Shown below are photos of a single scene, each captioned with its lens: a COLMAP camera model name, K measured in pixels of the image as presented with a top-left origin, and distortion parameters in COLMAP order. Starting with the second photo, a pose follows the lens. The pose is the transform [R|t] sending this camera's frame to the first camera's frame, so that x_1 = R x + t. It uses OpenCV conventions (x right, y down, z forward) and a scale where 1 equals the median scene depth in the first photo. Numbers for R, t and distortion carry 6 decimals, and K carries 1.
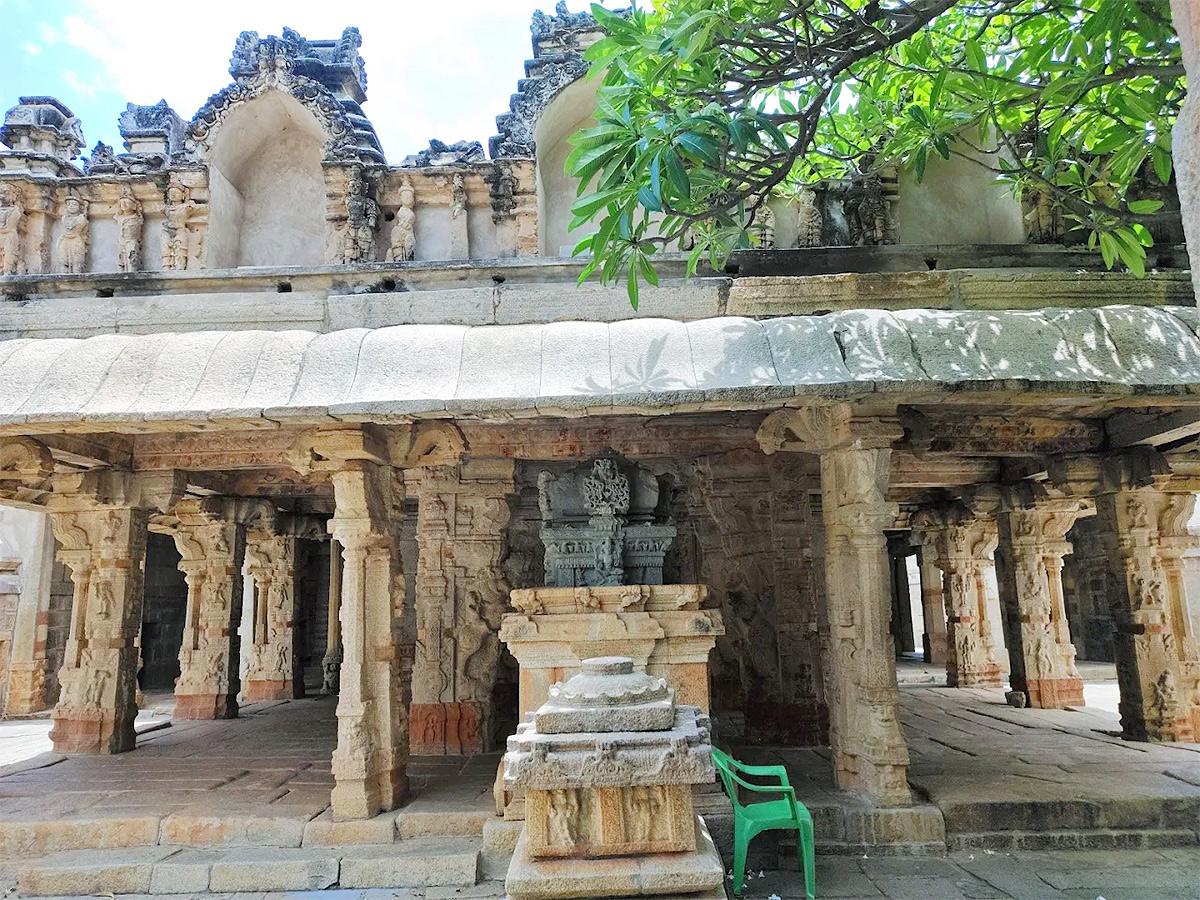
lens RADIAL K [[887.3, 0, 594.7], [0, 887.3, 463.7], [0, 0, 1]] dist [0.045371, -0.075602]
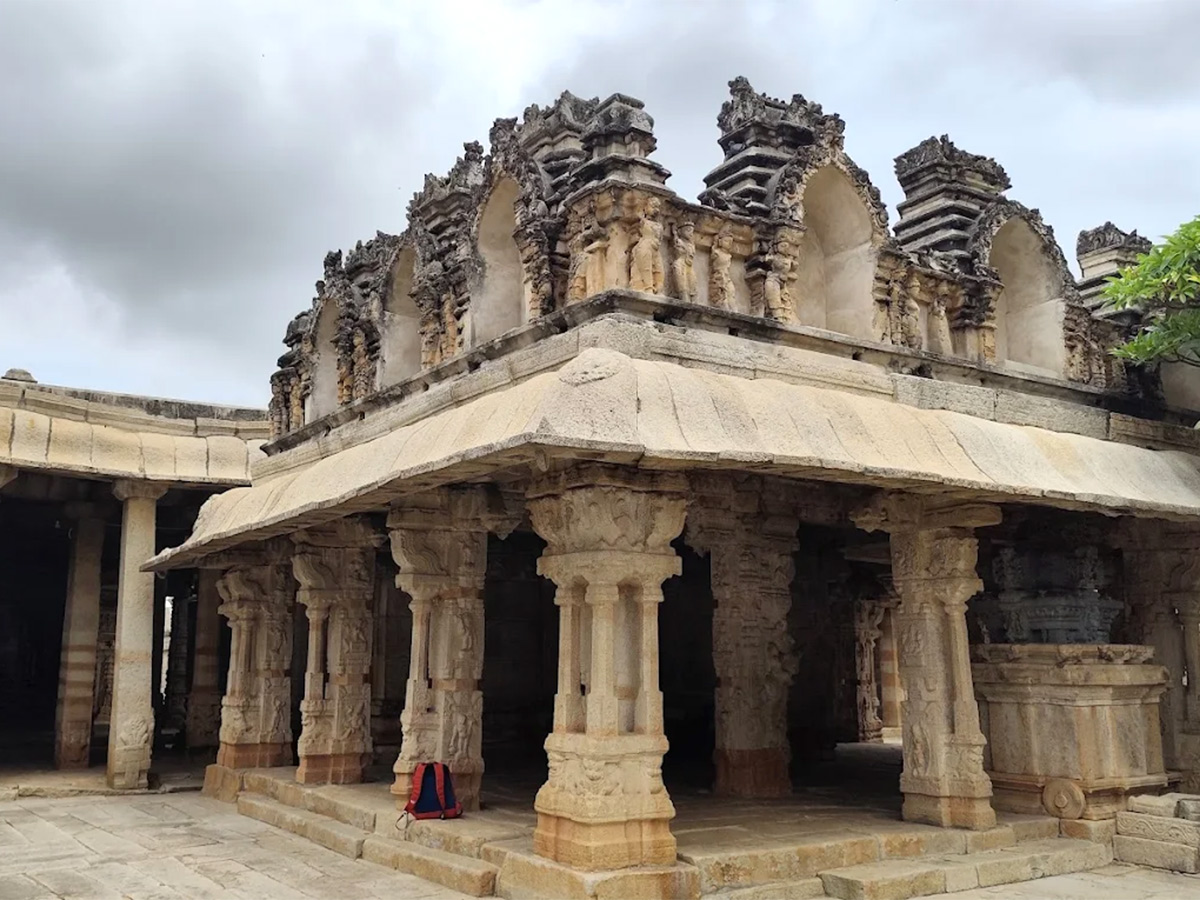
lens RADIAL K [[1172.9, 0, 498.3], [0, 1172.9, 476.0], [0, 0, 1]] dist [0.063314, 0.000798]
pose [[0.826852, 0.113937, 0.550757, -1.540521], [-0.107327, 0.993234, -0.044343, 0.060315], [-0.552083, -0.022446, 0.833487, 0.035518]]
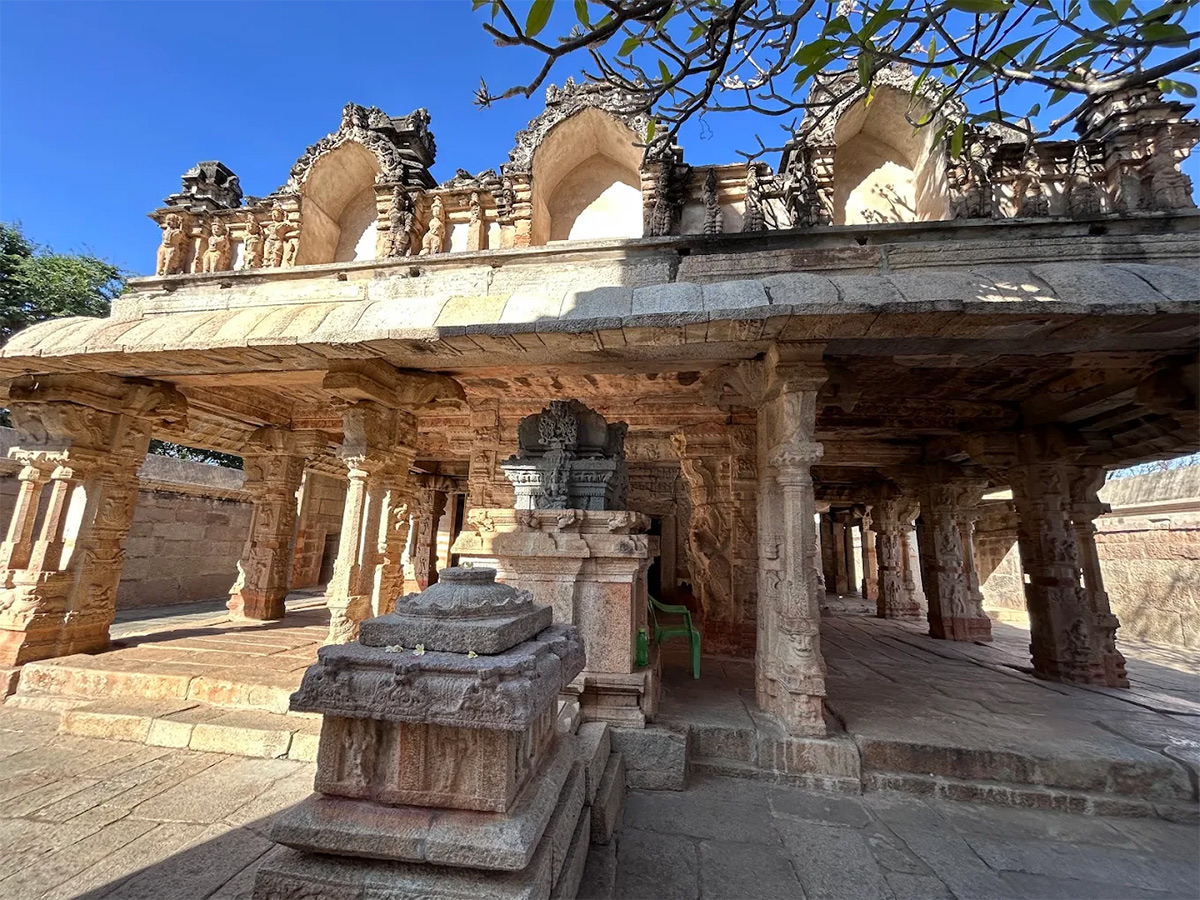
lens RADIAL K [[497.4, 0, 596.7], [0, 497.4, 457.3], [0, 0, 1]] dist [-0.003520, -0.000301]
pose [[0.988212, 0.029555, -0.150212, 0.150550], [-0.033917, 0.999072, -0.026562, 0.077774], [0.149287, 0.031344, 0.988297, 0.344002]]
